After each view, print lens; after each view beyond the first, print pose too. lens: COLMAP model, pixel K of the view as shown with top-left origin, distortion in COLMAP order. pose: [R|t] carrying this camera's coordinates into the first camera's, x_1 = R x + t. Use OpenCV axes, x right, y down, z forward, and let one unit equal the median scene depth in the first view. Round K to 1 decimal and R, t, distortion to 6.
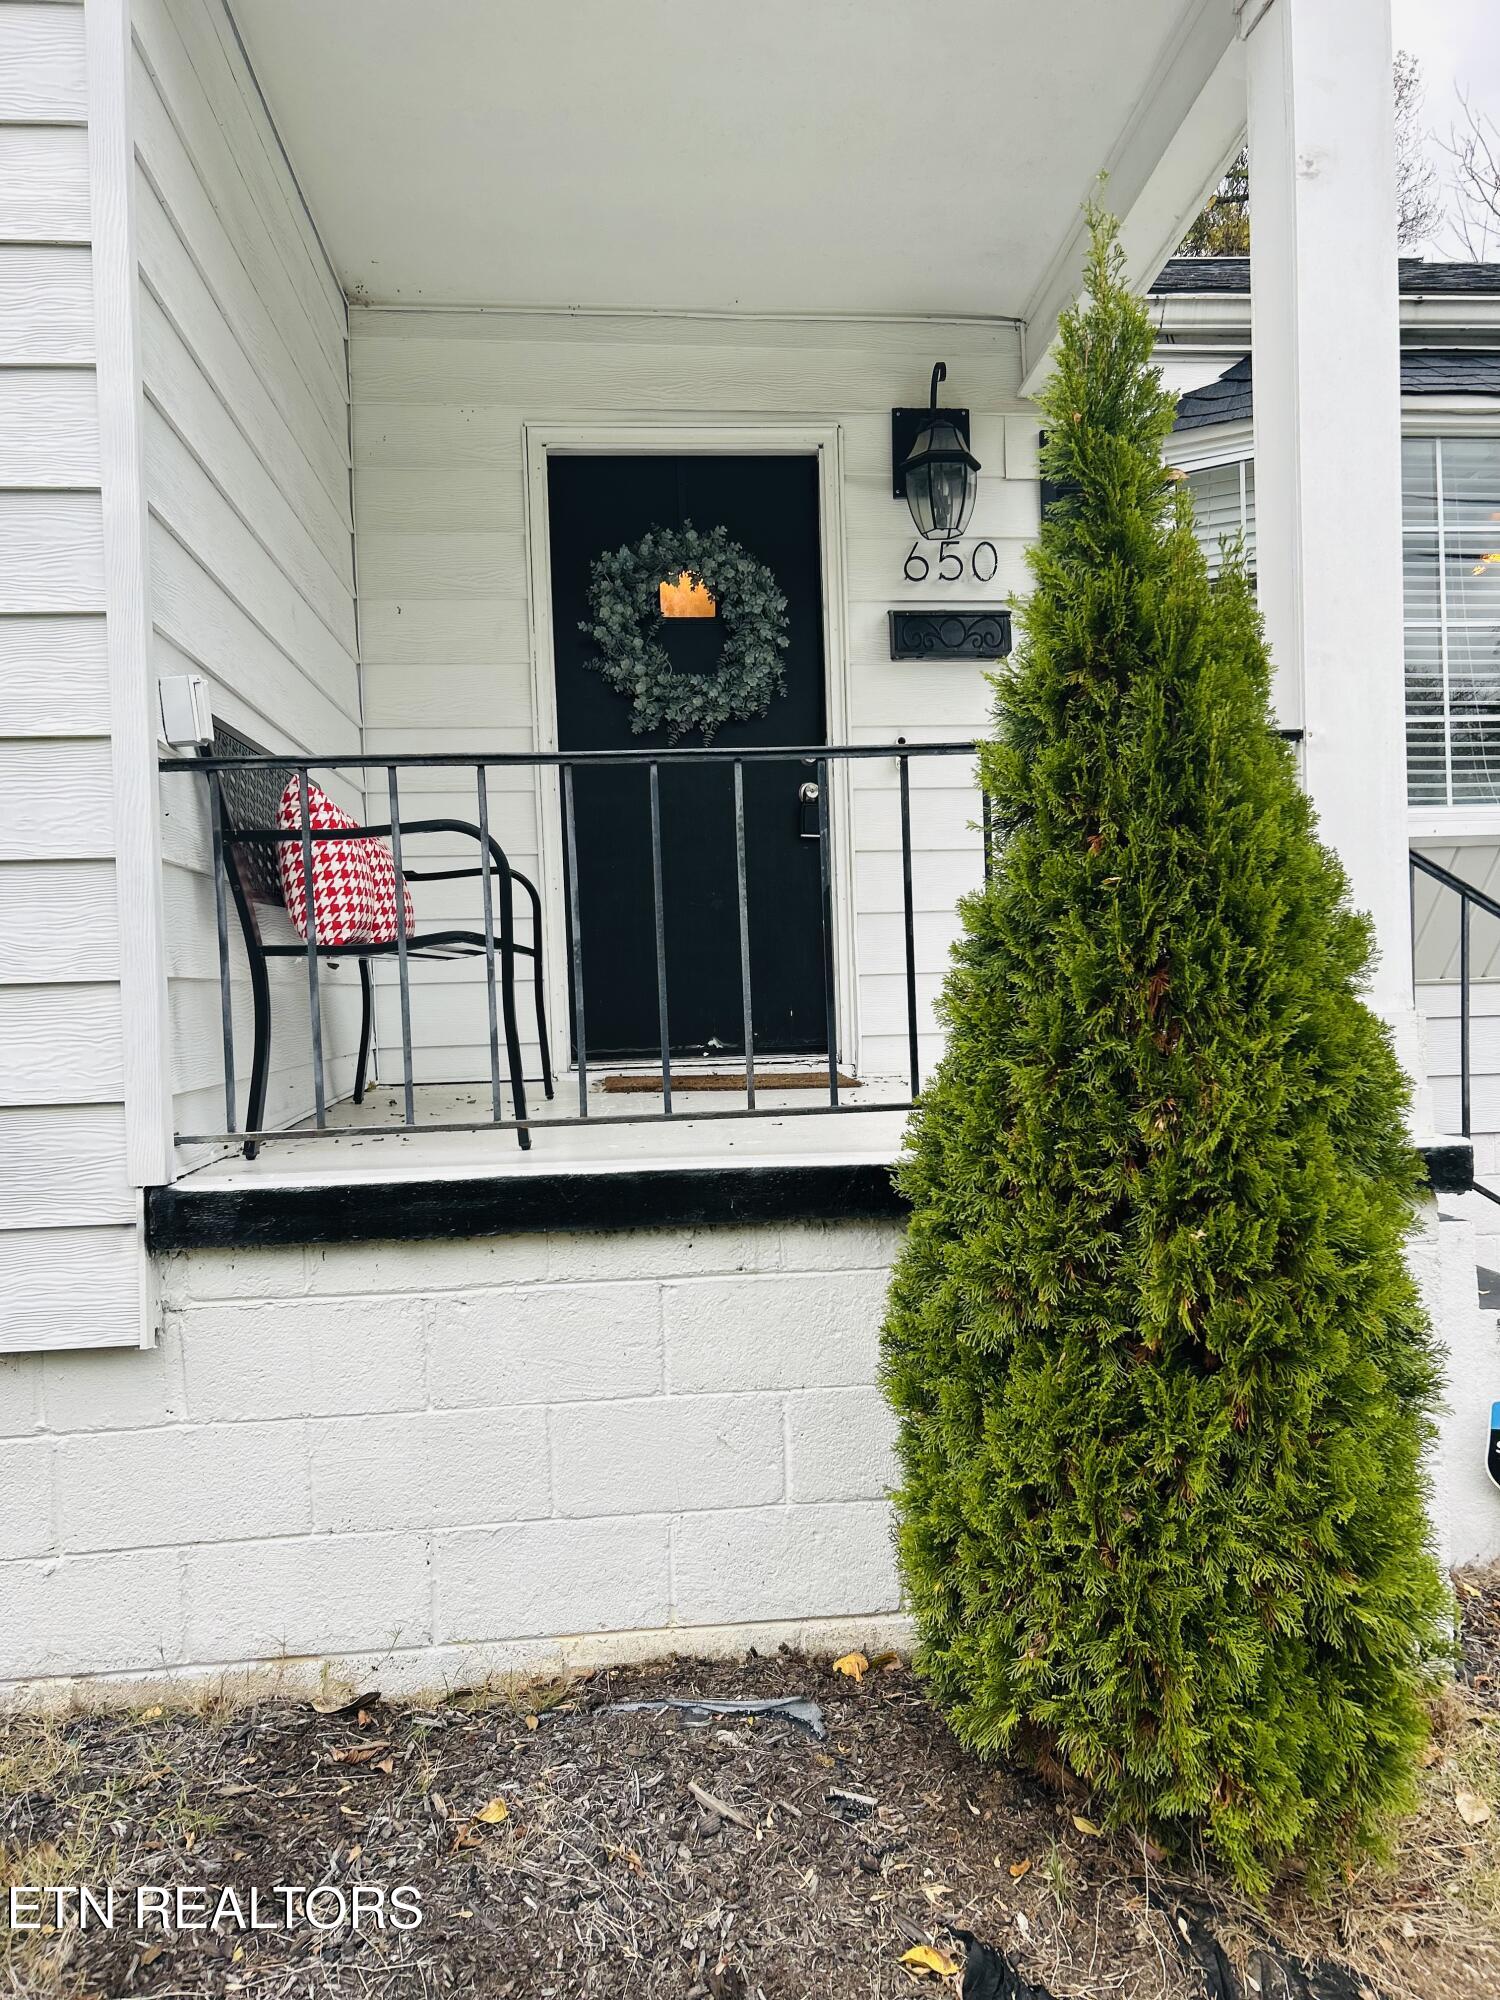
lens RADIAL K [[1483.7, 0, 752.2], [0, 1483.7, 1027.7], [0, 0, 1]] dist [0.065856, -0.087455]
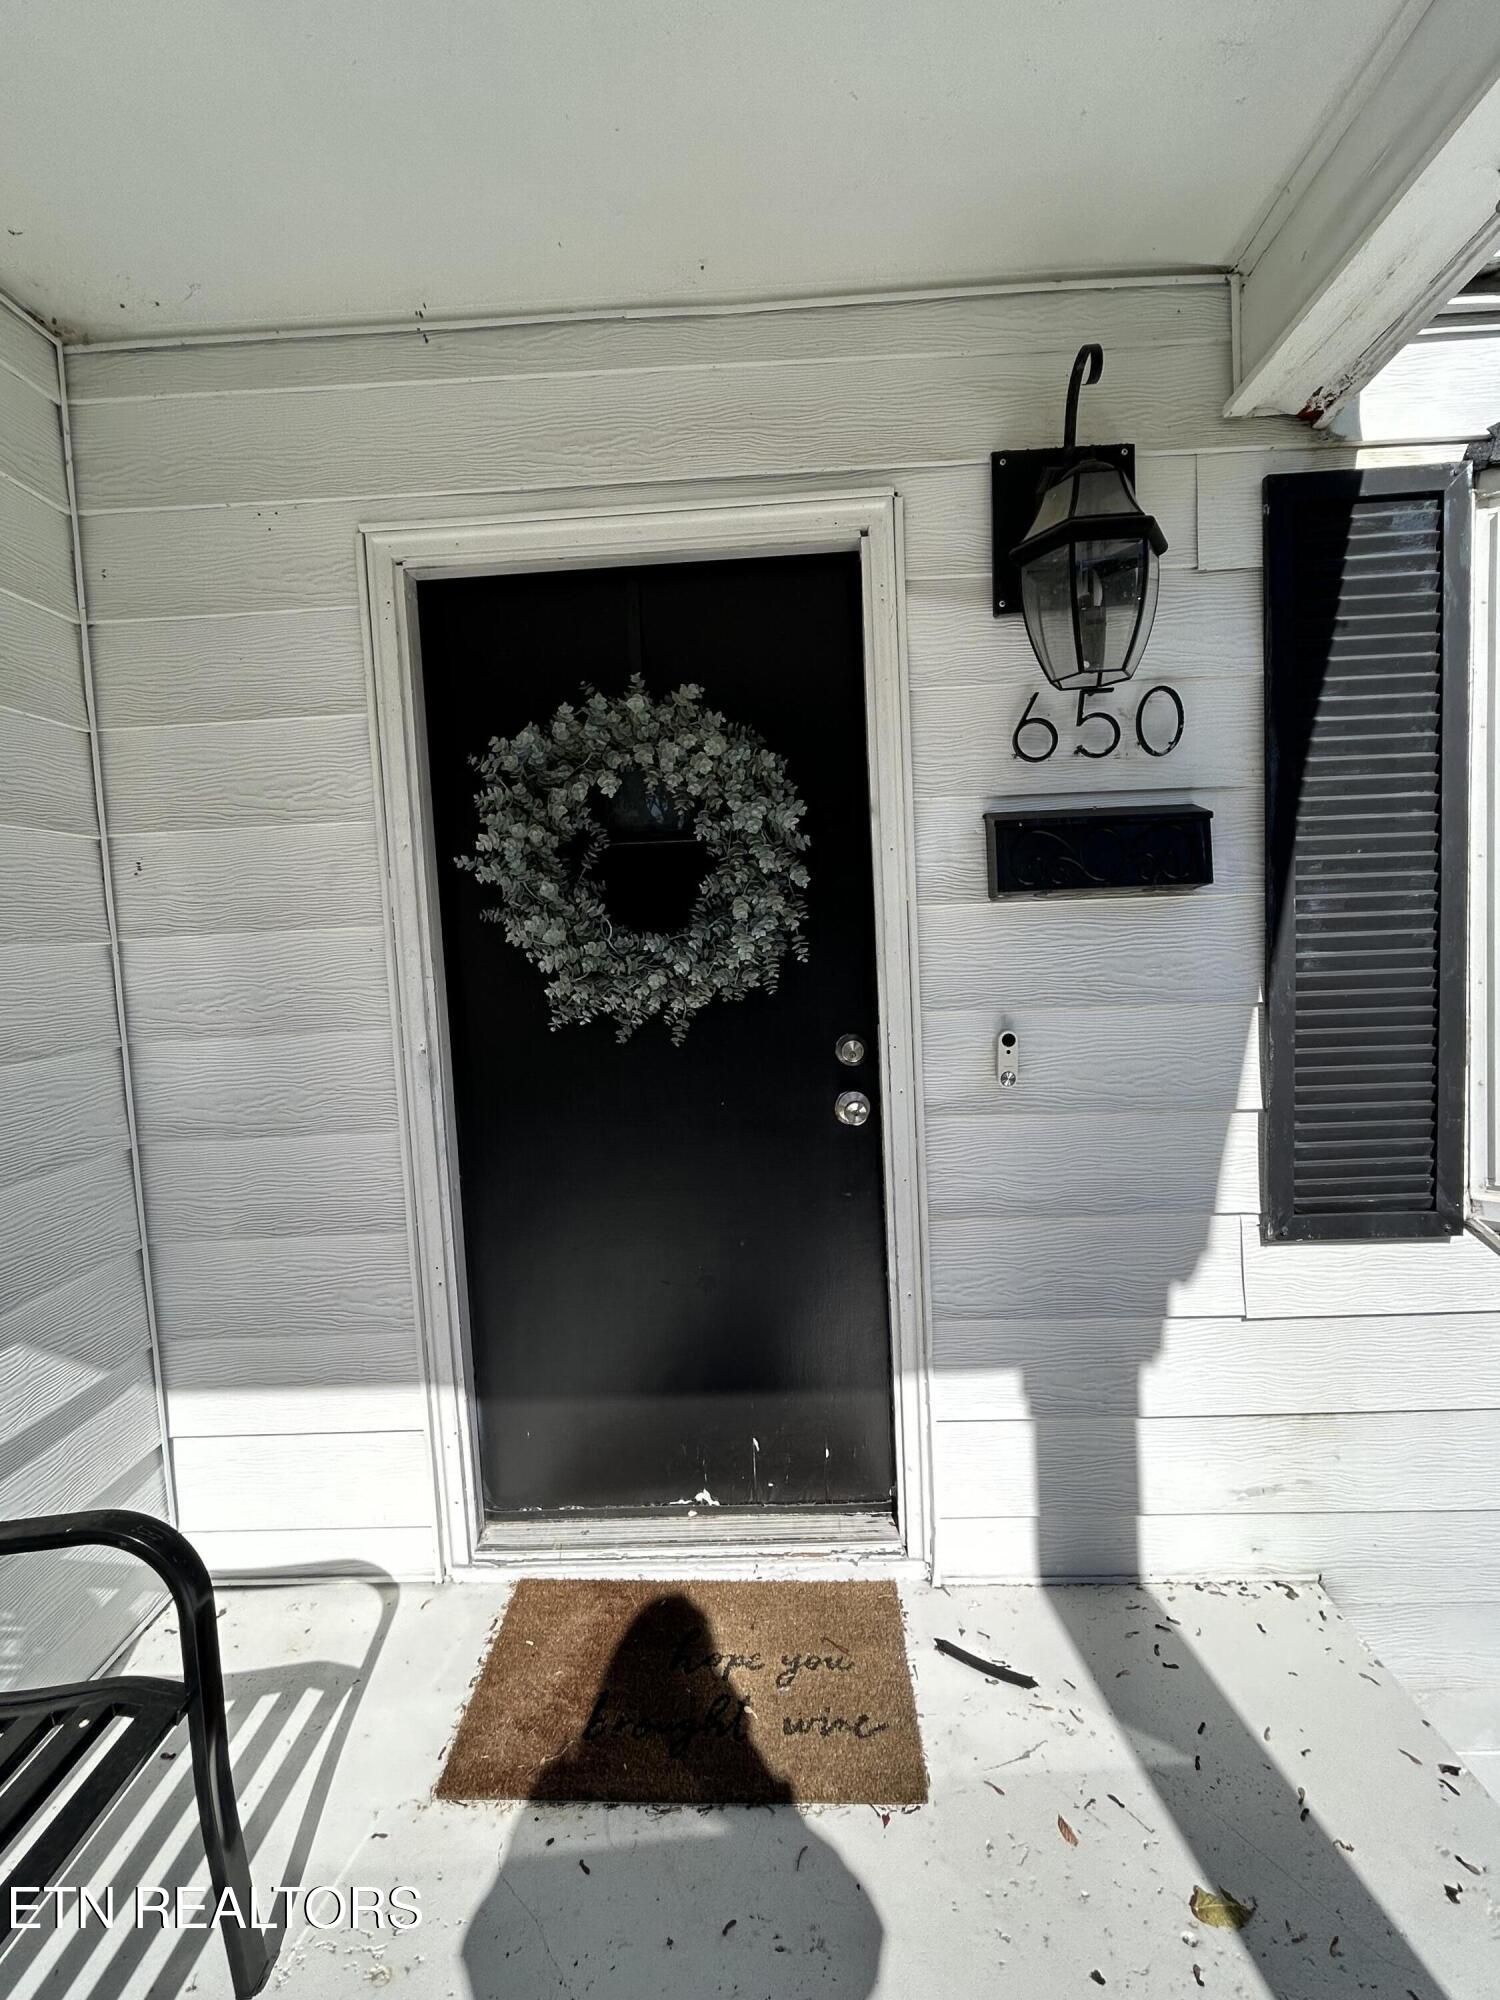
lens RADIAL K [[910.7, 0, 745.9], [0, 910.7, 1002.1], [0, 0, 1]] dist [0.001739, -0.000069]
pose [[0.990201, -0.002156, -0.139631, 0.049990], [0.009870, 0.998461, 0.054574, -0.230825], [0.139299, -0.055418, 0.988699, 0.644967]]
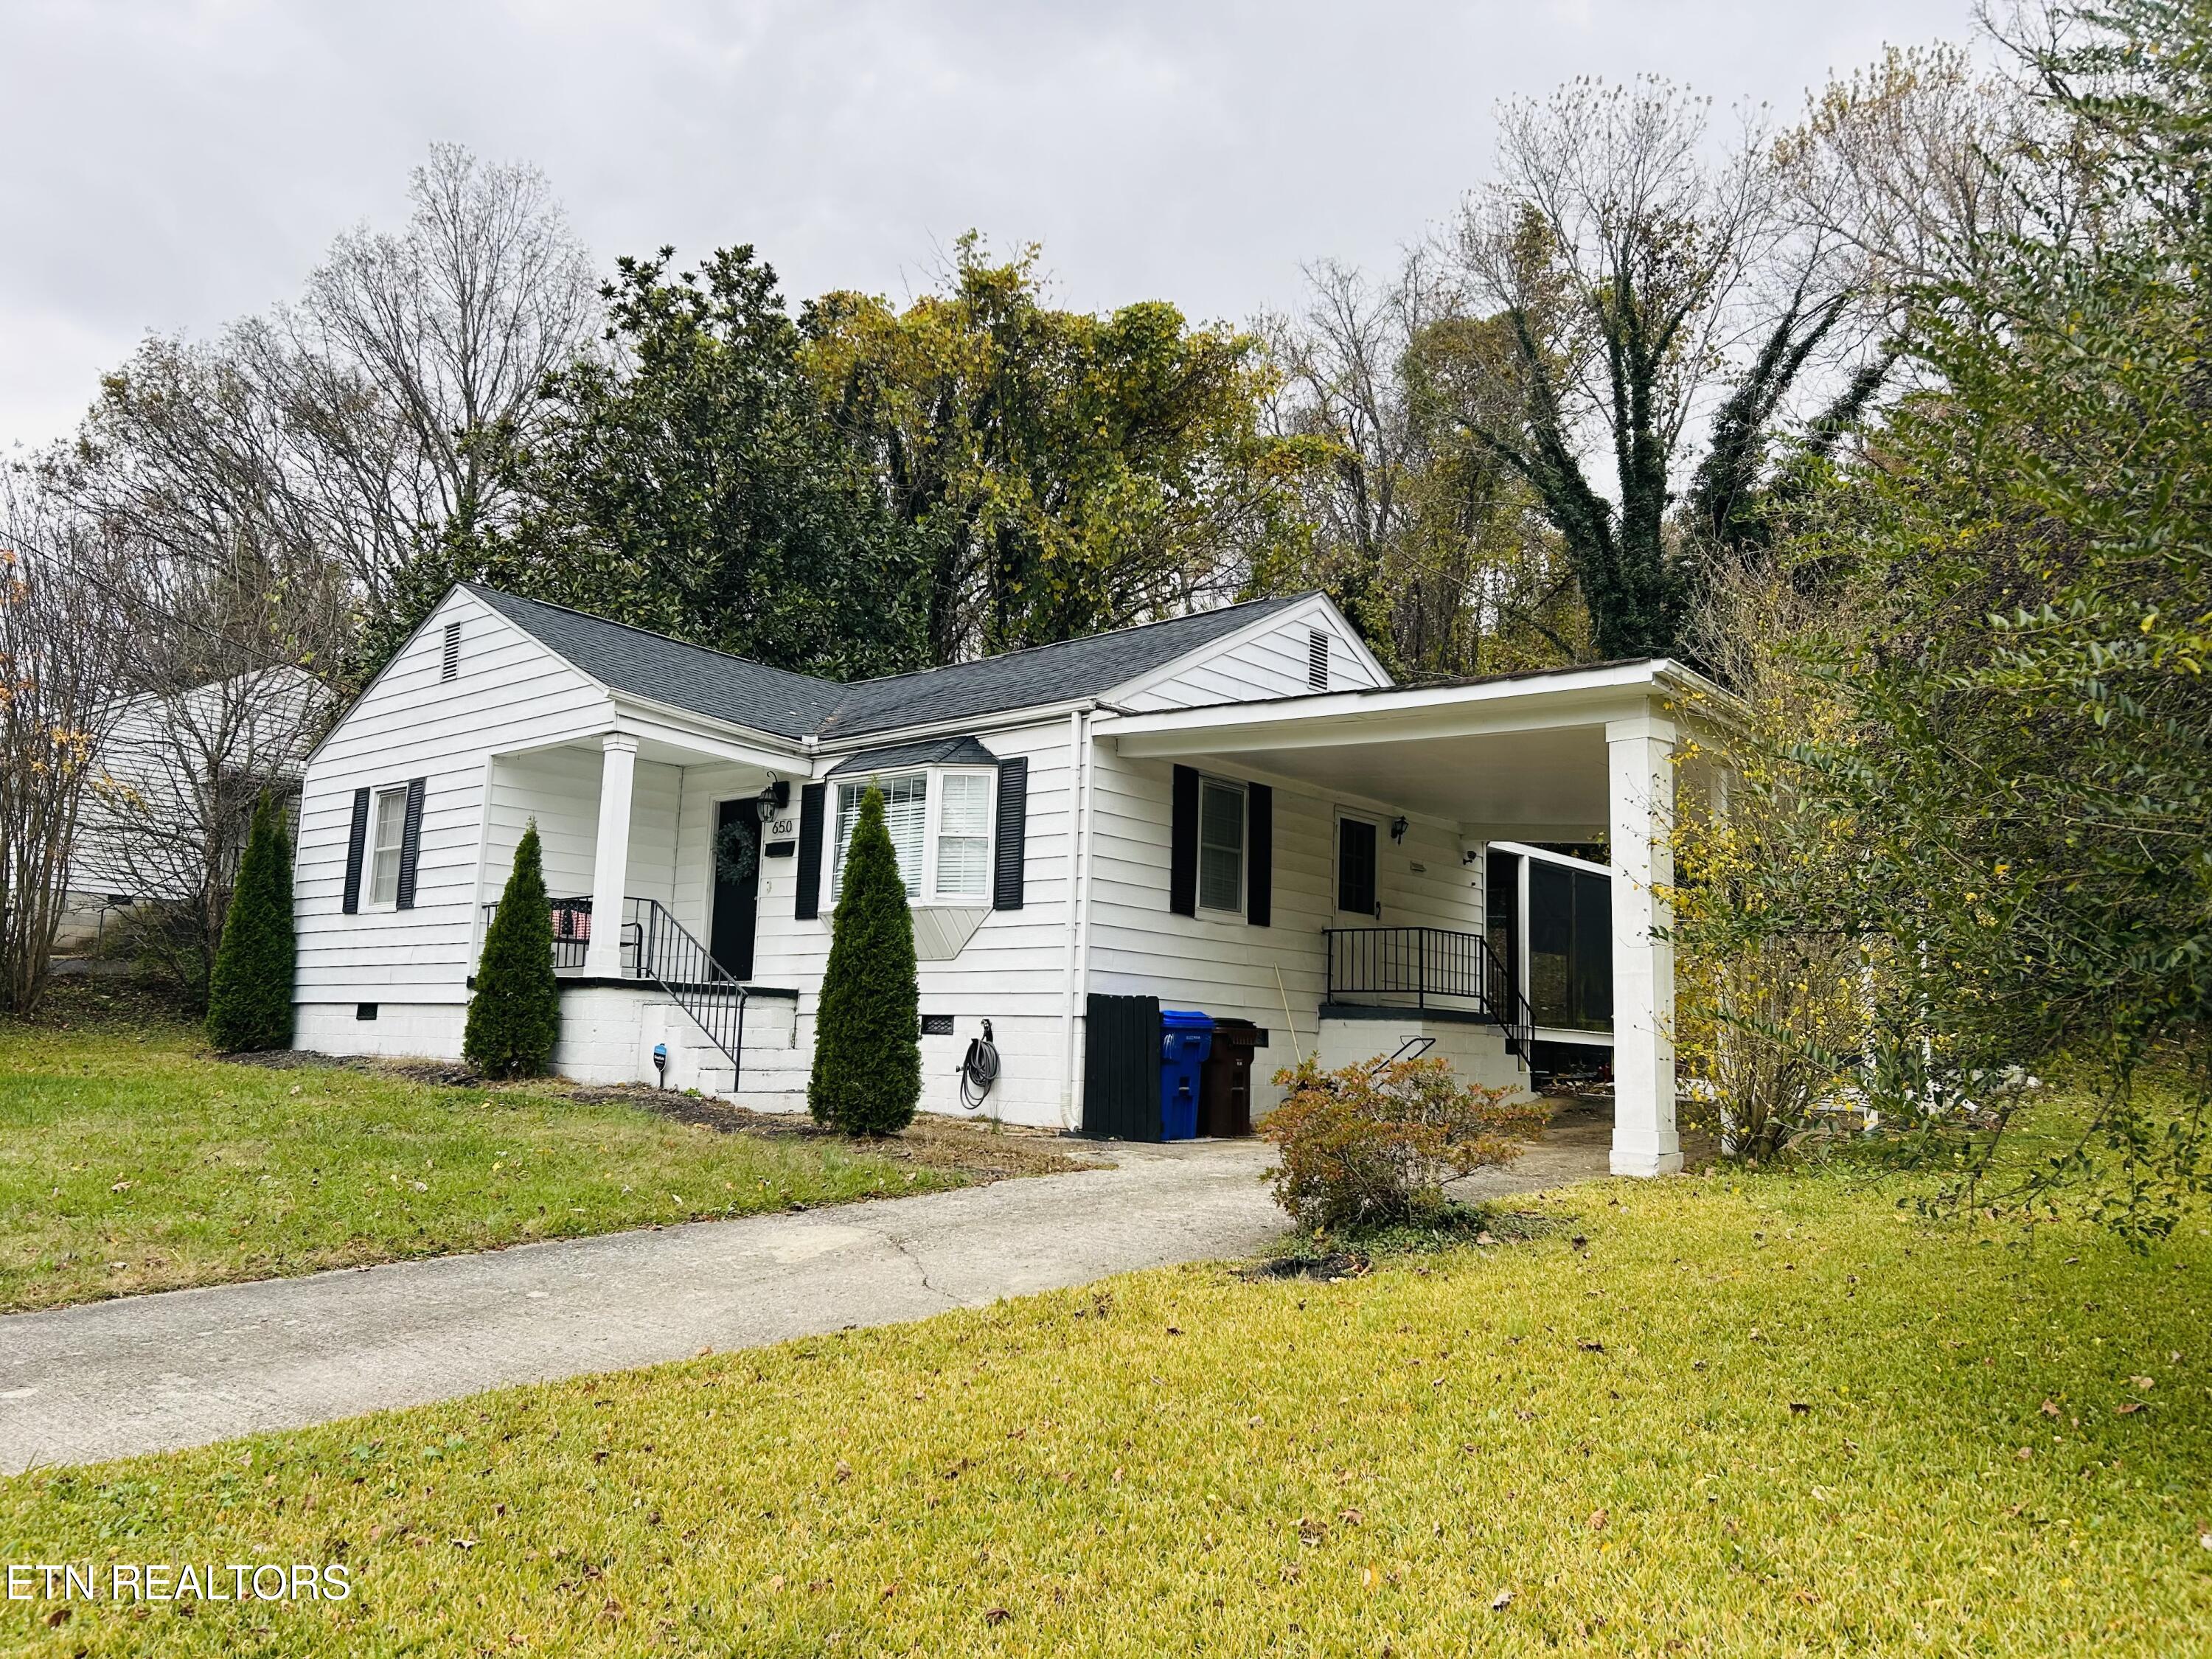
lens RADIAL K [[1640.9, 0, 1103.5], [0, 1640.9, 840.0], [0, 0, 1]] dist [0.065856, -0.087455]
pose [[0.686284, -0.039548, -0.726258, 3.210059], [-0.072367, 0.989853, -0.122286, 0.098739], [0.723724, 0.136480, 0.676458, -0.899892]]
